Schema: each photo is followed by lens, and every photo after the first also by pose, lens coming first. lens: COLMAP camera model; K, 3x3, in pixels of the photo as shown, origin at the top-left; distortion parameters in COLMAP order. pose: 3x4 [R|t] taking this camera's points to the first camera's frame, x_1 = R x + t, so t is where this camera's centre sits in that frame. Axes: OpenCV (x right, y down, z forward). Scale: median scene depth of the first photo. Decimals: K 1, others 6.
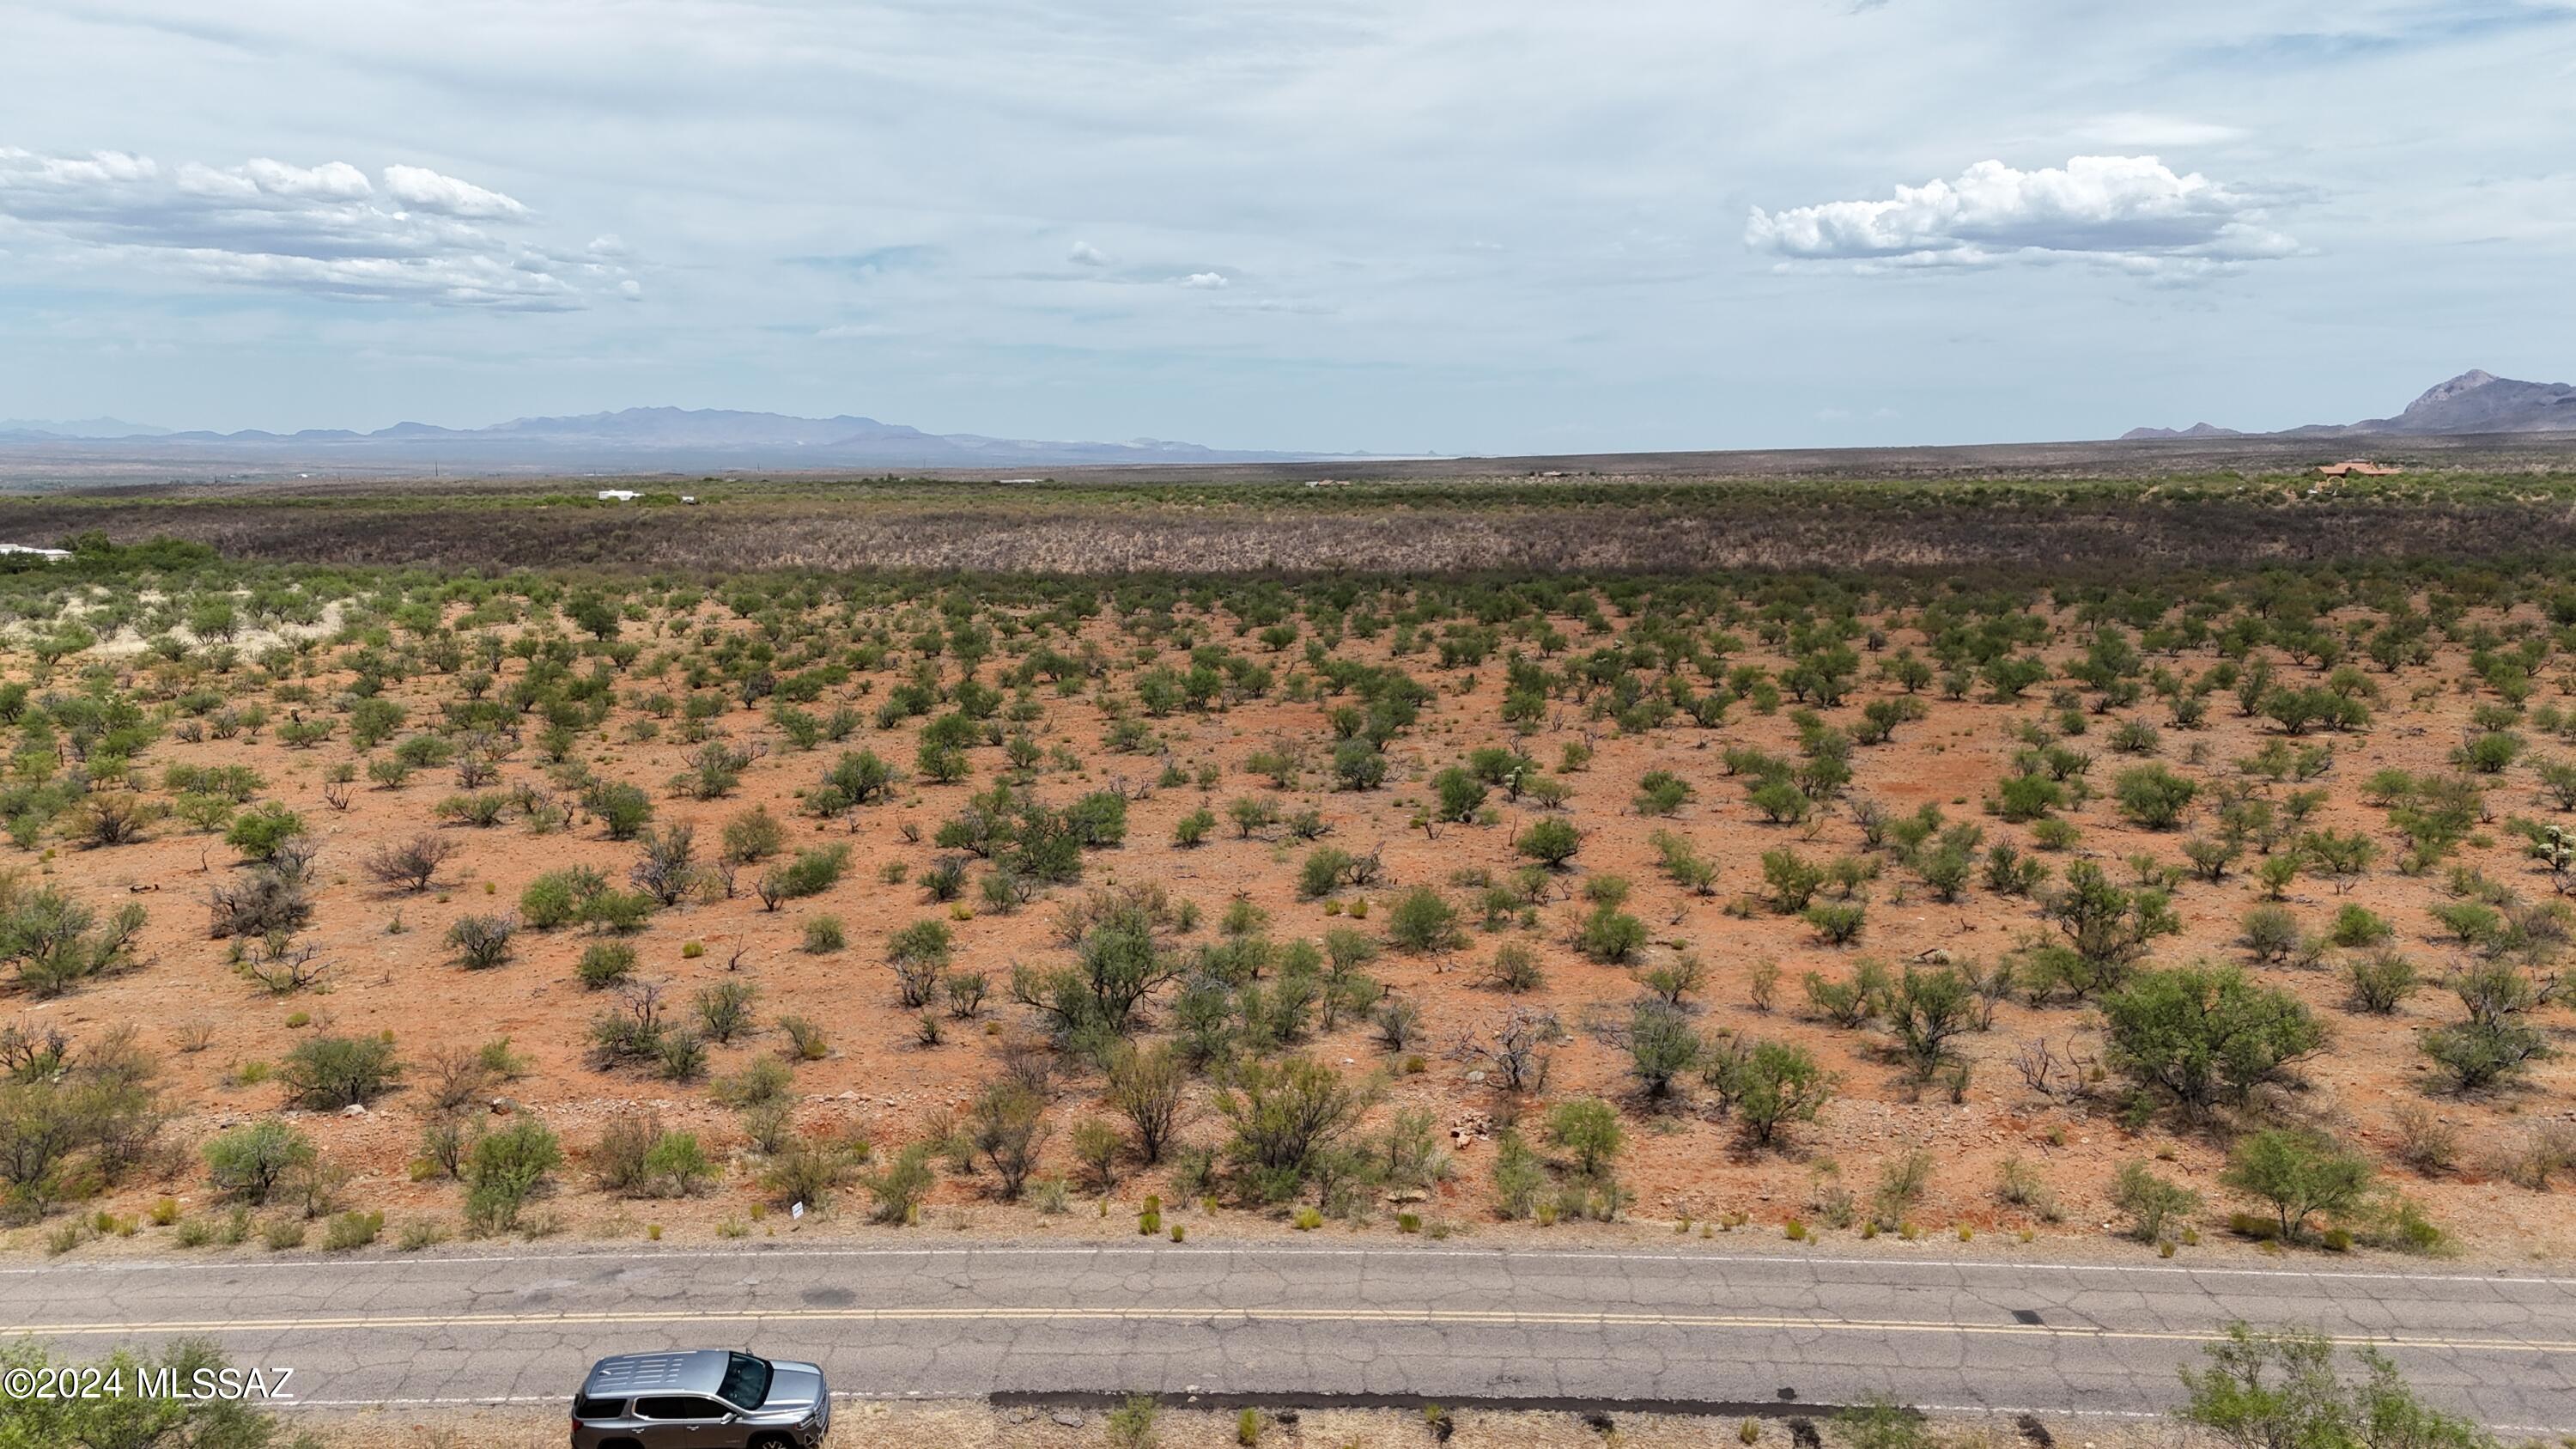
lens RADIAL K [[1892.7, 0, 1285.5], [0, 1892.7, 723.2], [0, 0, 1]] dist [0.085545, -0.084312]
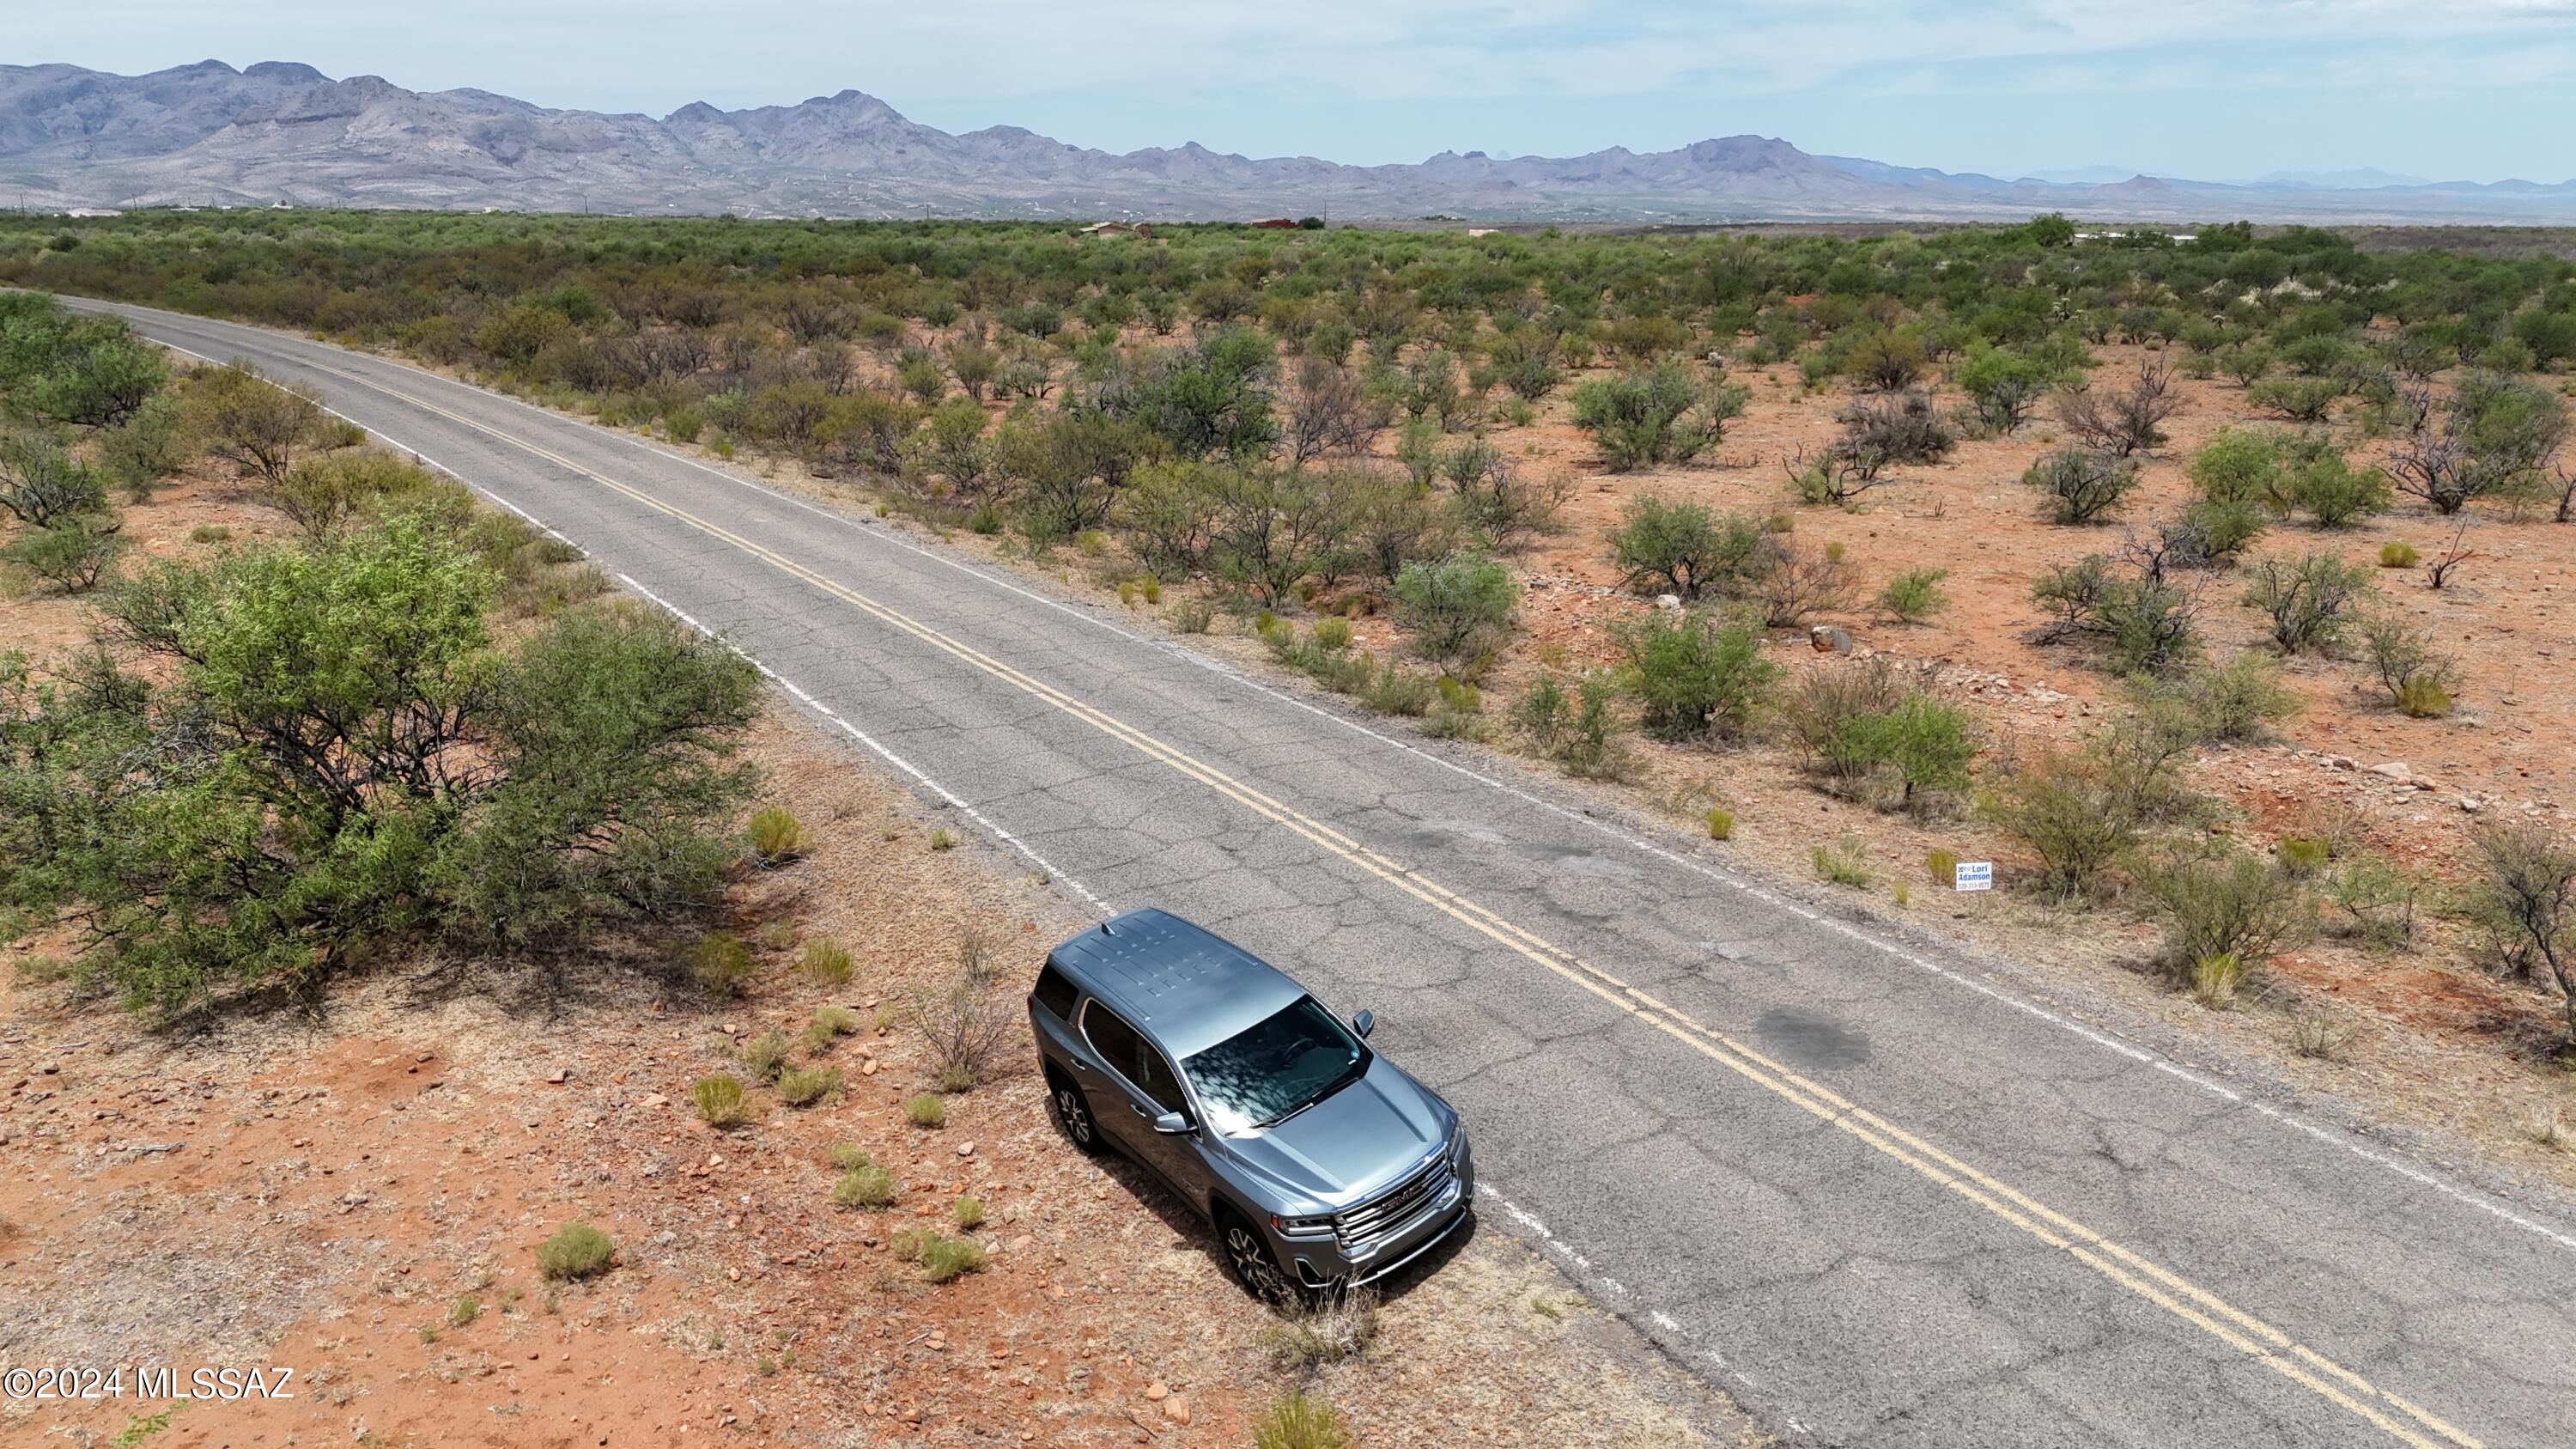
lens RADIAL K [[1892.7, 0, 1285.5], [0, 1892.7, 723.2], [0, 0, 1]] dist [0.085545, -0.084312]
pose [[0.508372, 0.233956, -0.828747, 0.024723], [-0.130868, 0.972198, 0.194174, 0.138740], [0.851135, 0.009744, 0.524856, 0.565691]]
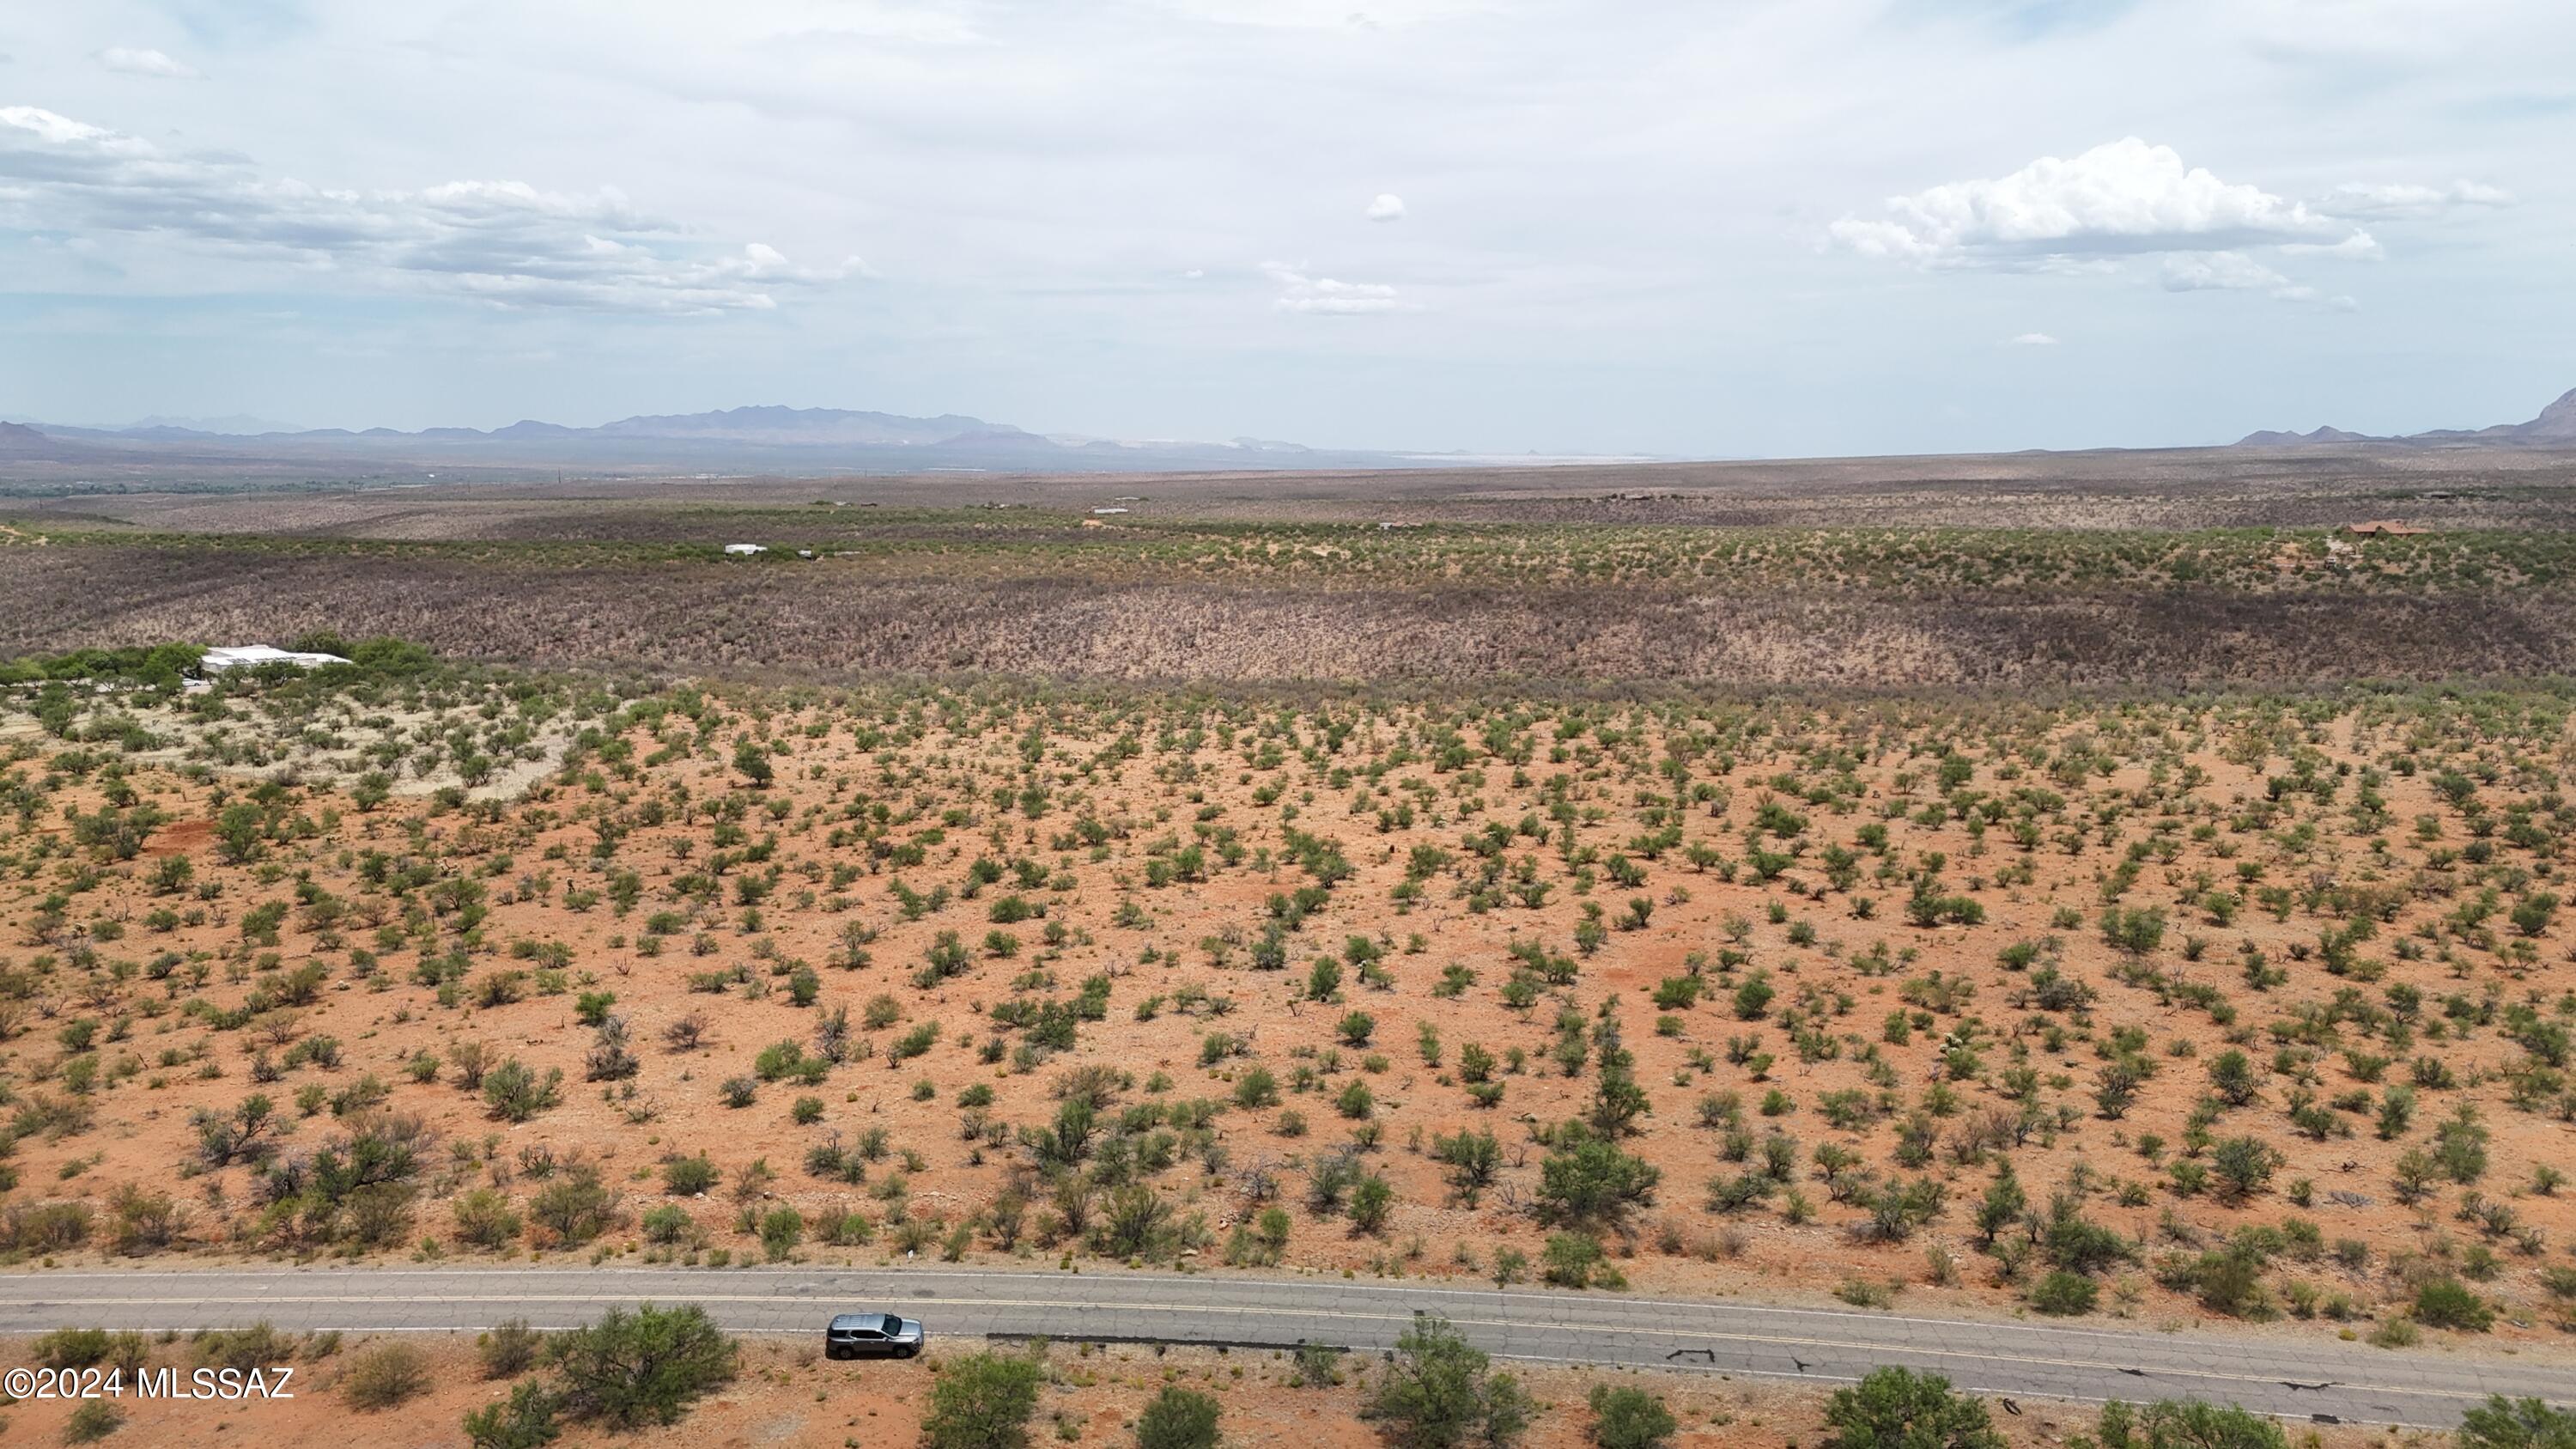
lens RADIAL K [[1892.7, 0, 1285.5], [0, 1892.7, 723.2], [0, 0, 1]] dist [0.085545, -0.084312]
pose [[0.998647, 0.010776, -0.050881, 0.265309], [-0.010739, 0.999942, 0.001003, -0.341148], [0.050889, -0.000455, 0.998704, -1.106162]]
